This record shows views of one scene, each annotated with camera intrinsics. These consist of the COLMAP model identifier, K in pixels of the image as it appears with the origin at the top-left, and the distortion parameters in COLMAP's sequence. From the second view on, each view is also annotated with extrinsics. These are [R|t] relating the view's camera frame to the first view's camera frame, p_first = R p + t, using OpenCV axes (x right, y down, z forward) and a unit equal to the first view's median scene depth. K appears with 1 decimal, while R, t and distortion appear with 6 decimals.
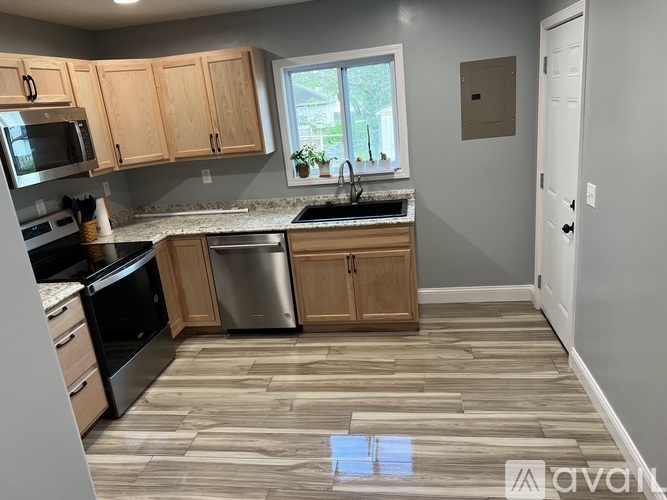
lens RADIAL K [[500.9, 0, 333.5], [0, 500.9, 250.0], [0, 0, 1]] dist [0.095868, -0.122515]
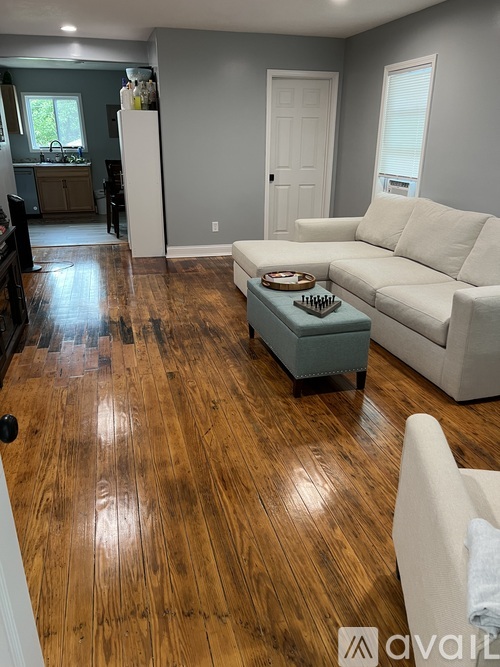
lens RADIAL K [[500.9, 0, 250.0], [0, 500.9, 333.5], [0, 0, 1]] dist [0.095868, -0.122515]
pose [[0.910854, -0.051312, 0.409528, -0.181164], [0.023414, 0.997068, 0.072852, 0.560303], [-0.412065, -0.056769, 0.909384, -1.561827]]
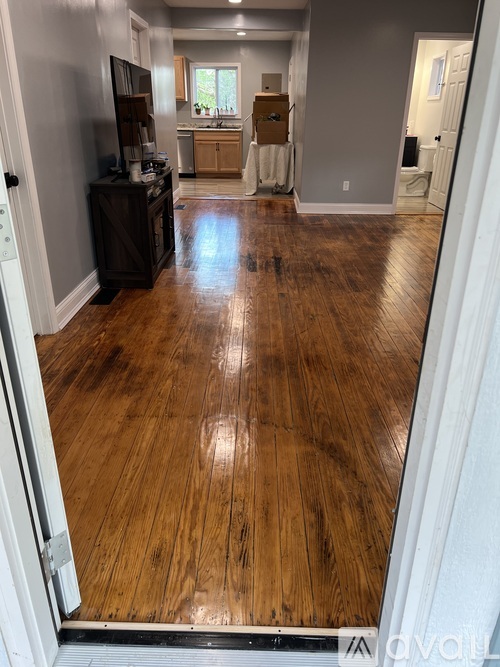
lens RADIAL K [[500.9, 0, 250.0], [0, 500.9, 333.5], [0, 0, 1]] dist [0.095868, -0.122515]
pose [[0.985248, 0.046203, 0.164779, -0.184839], [-0.066218, 0.990790, 0.118115, 0.653880], [-0.157804, -0.127284, 0.979233, -1.732824]]
